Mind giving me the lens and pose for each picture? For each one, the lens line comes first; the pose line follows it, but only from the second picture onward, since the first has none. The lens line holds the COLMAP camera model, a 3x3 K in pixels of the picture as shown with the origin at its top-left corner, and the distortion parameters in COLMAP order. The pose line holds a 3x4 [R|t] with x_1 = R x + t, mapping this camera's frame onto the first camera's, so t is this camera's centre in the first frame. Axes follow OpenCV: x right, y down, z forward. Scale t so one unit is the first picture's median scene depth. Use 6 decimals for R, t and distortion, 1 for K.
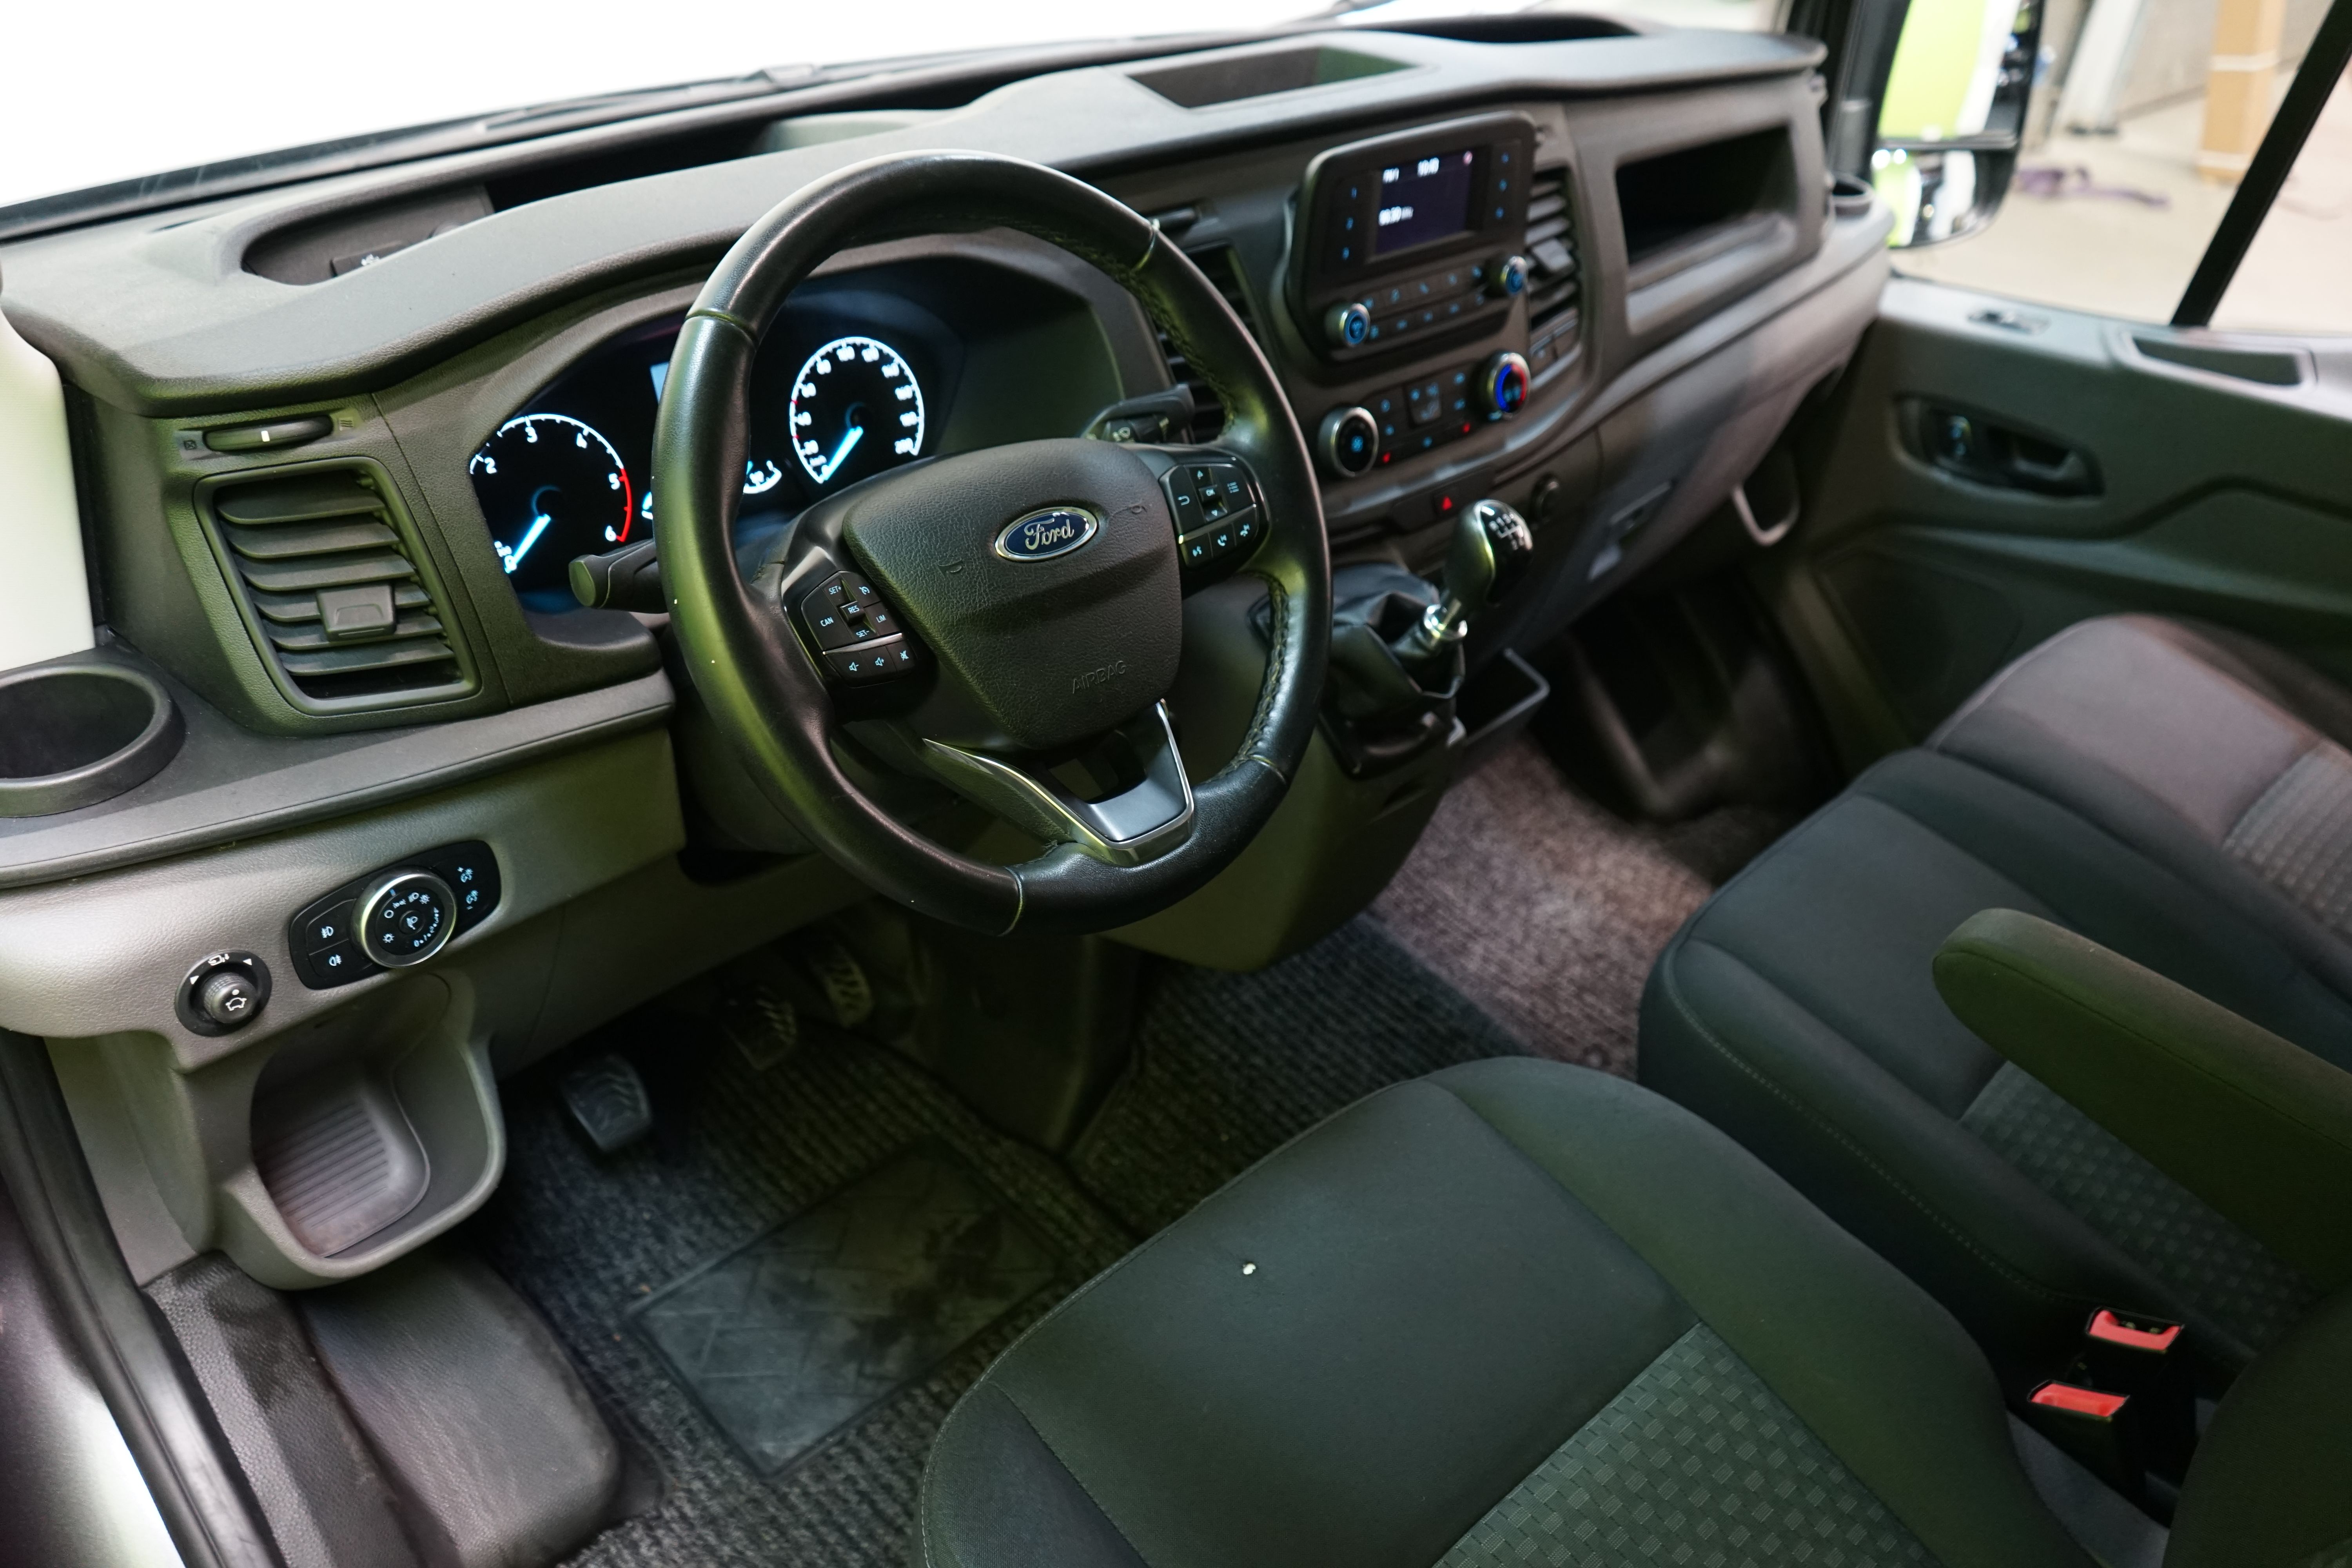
lens RADIAL K [[1915.3, 0, 1176.0], [0, 1915.3, 784.0], [0, 0, 1]] dist [-0.004212, 0.000423]
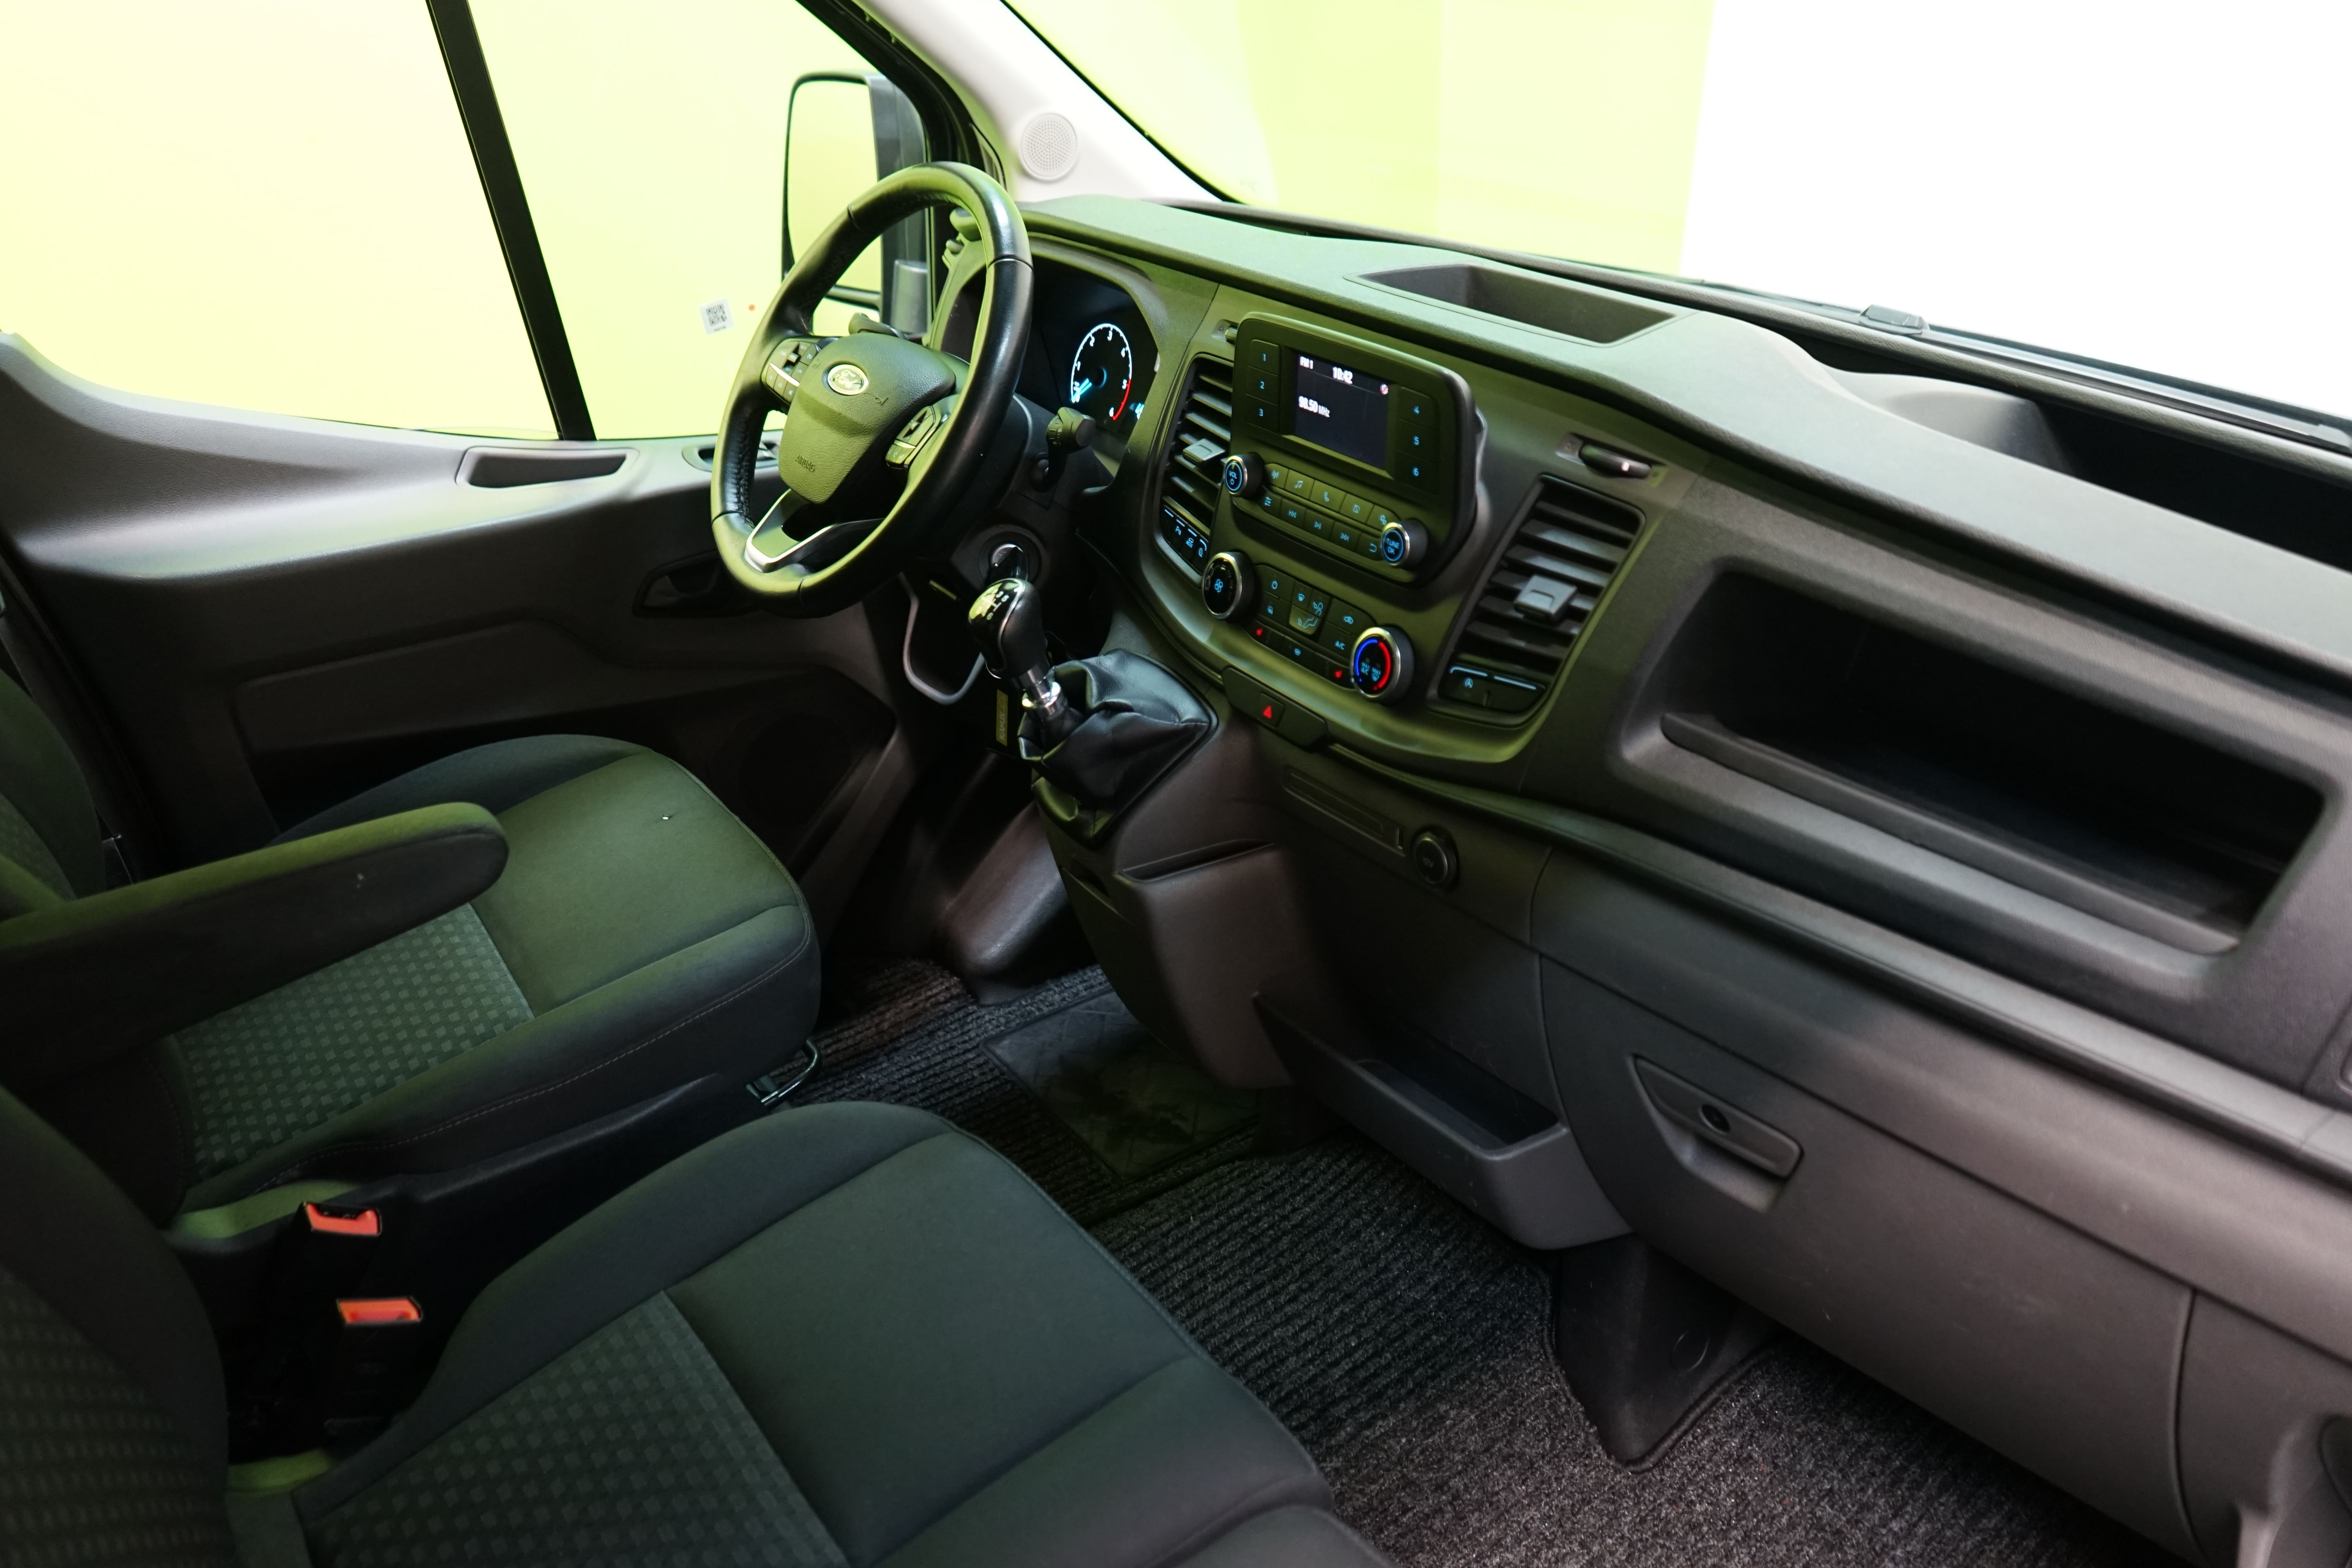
lens RADIAL K [[1910.0, 0, 1176.0], [0, 1910.0, 784.0], [0, 0, 1]] dist [-0.012681, -0.002956]
pose [[-0.229875, 0.369768, -0.900239, 1.152449], [-0.524430, 0.732160, 0.434643, -0.574108], [0.819836, 0.572026, 0.025612, 1.076047]]
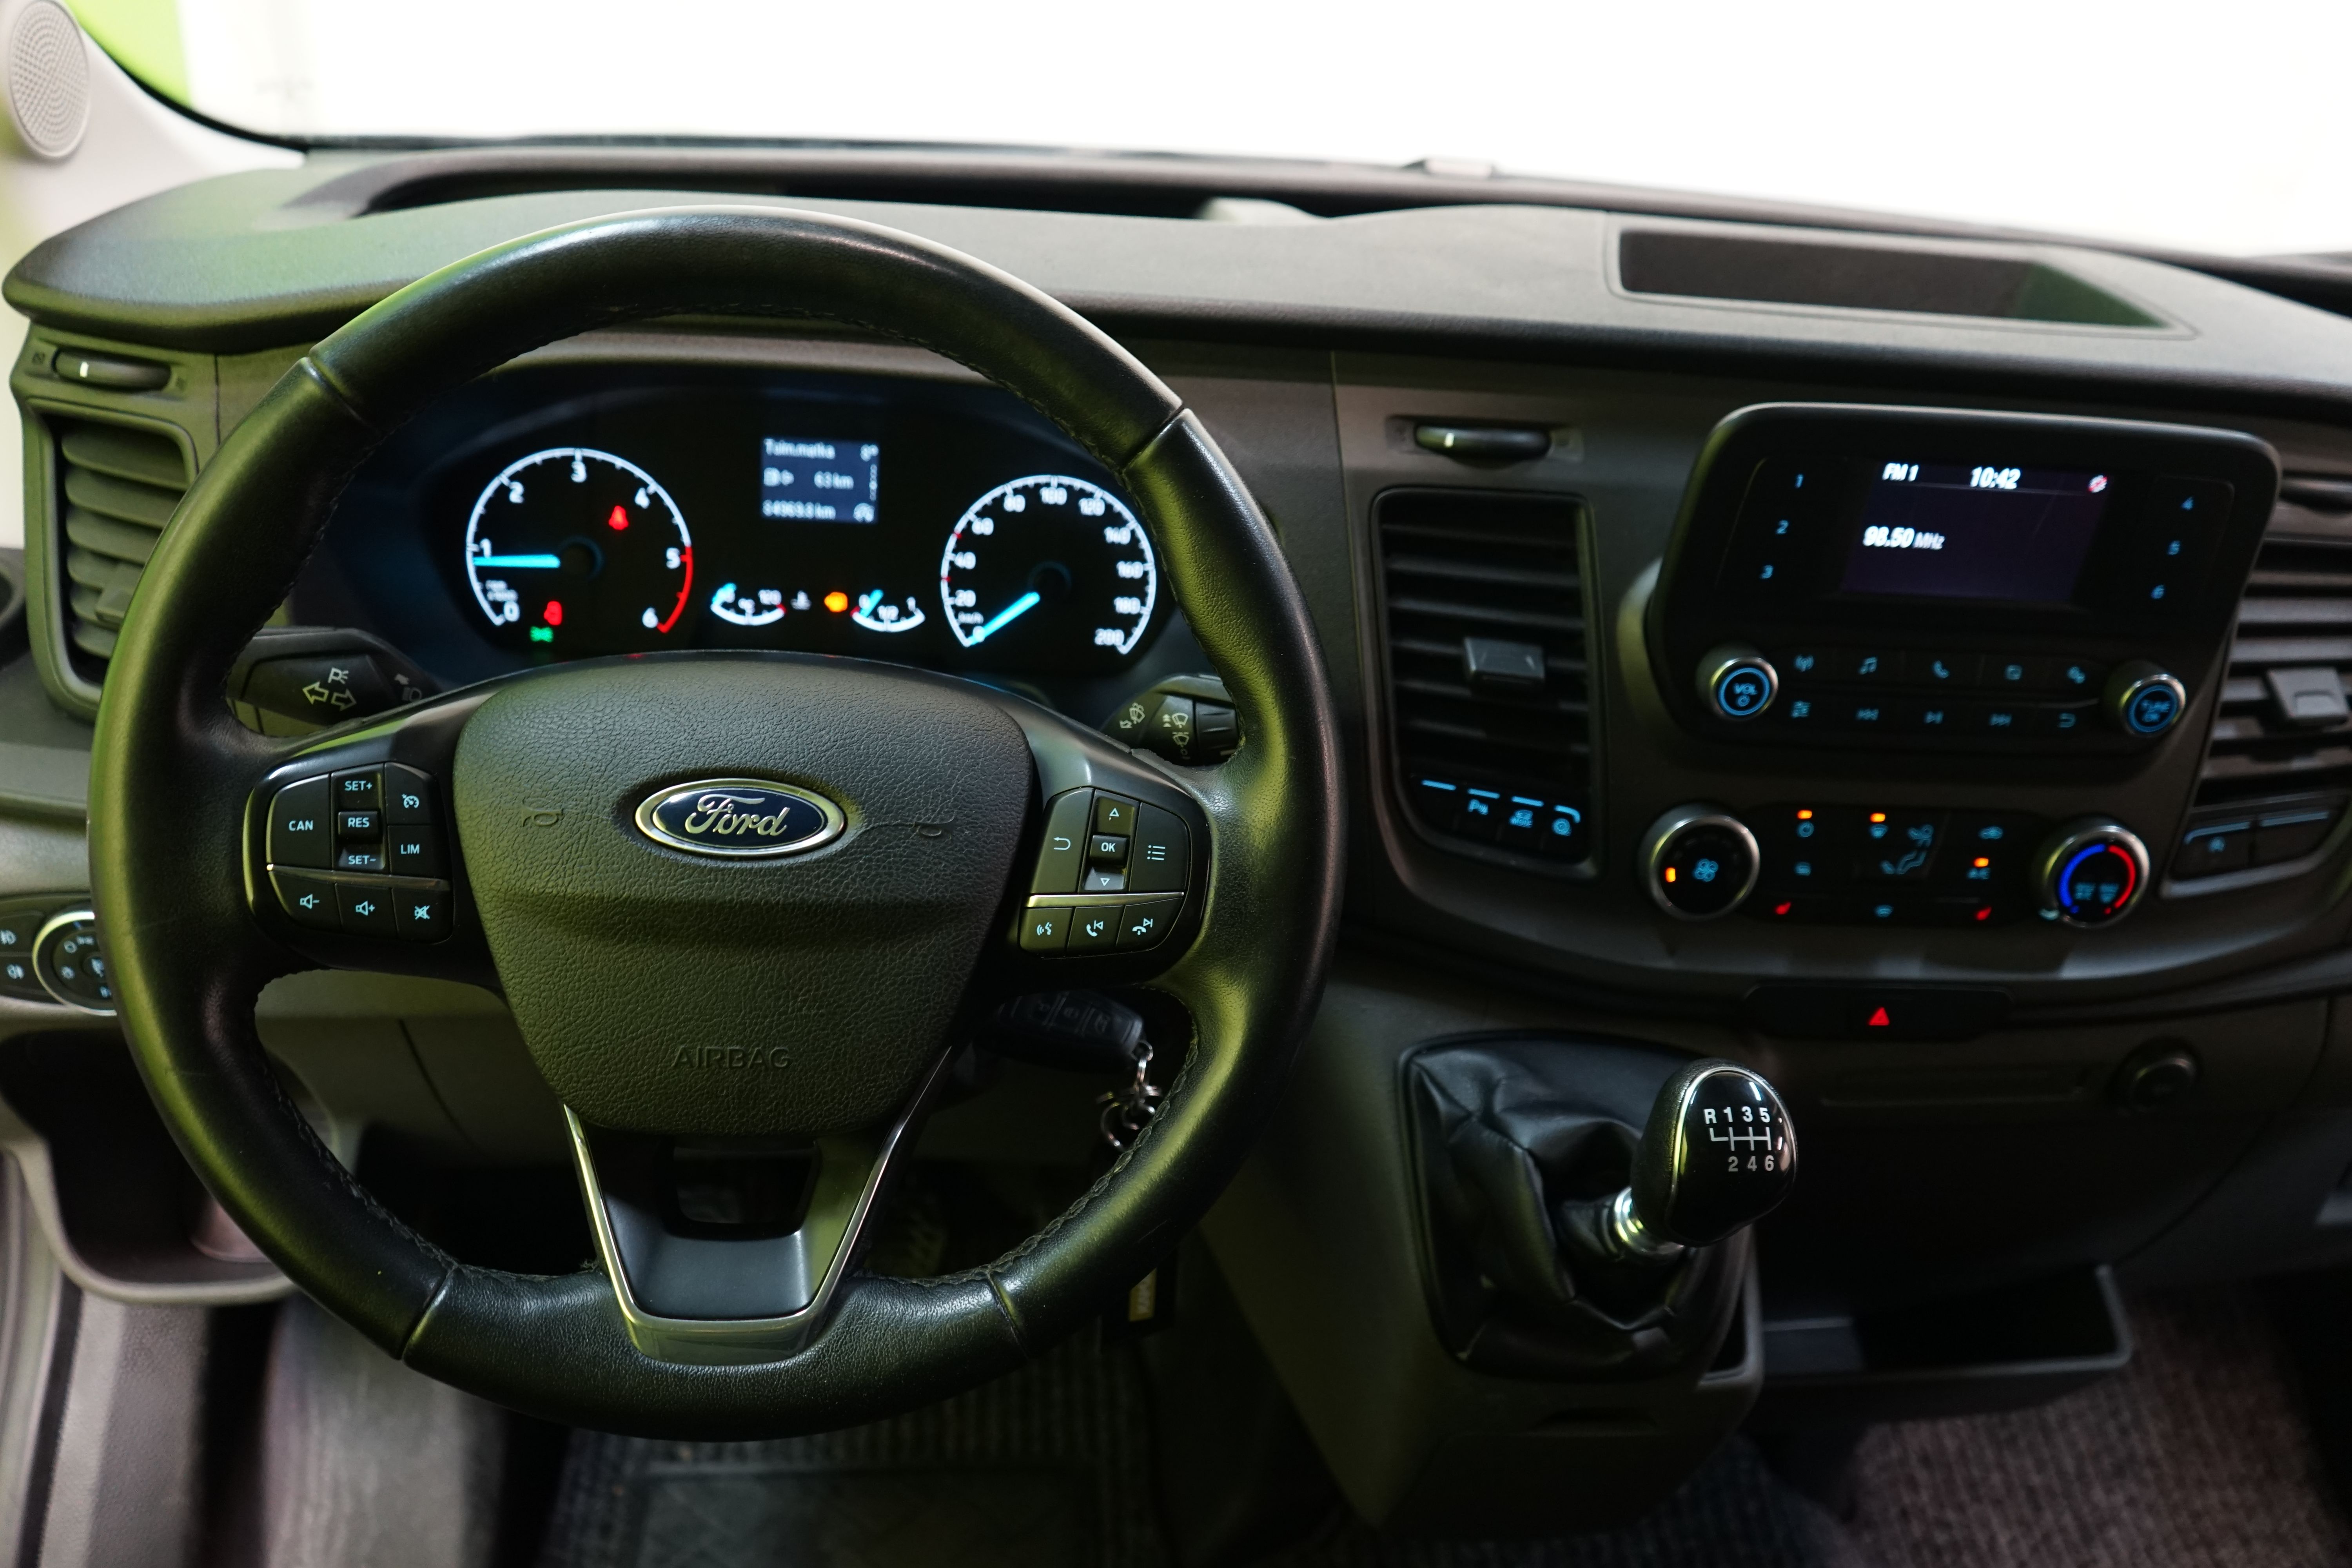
lens RADIAL K [[1910.0, 0, 1176.0], [0, 1910.0, 784.0], [0, 0, 1]] dist [-0.012681, -0.002956]
pose [[0.766706, 0.355564, -0.534542, 0.297526], [-0.386829, 0.920365, 0.057365, -0.182649], [0.512371, 0.162794, 0.843193, 0.420085]]
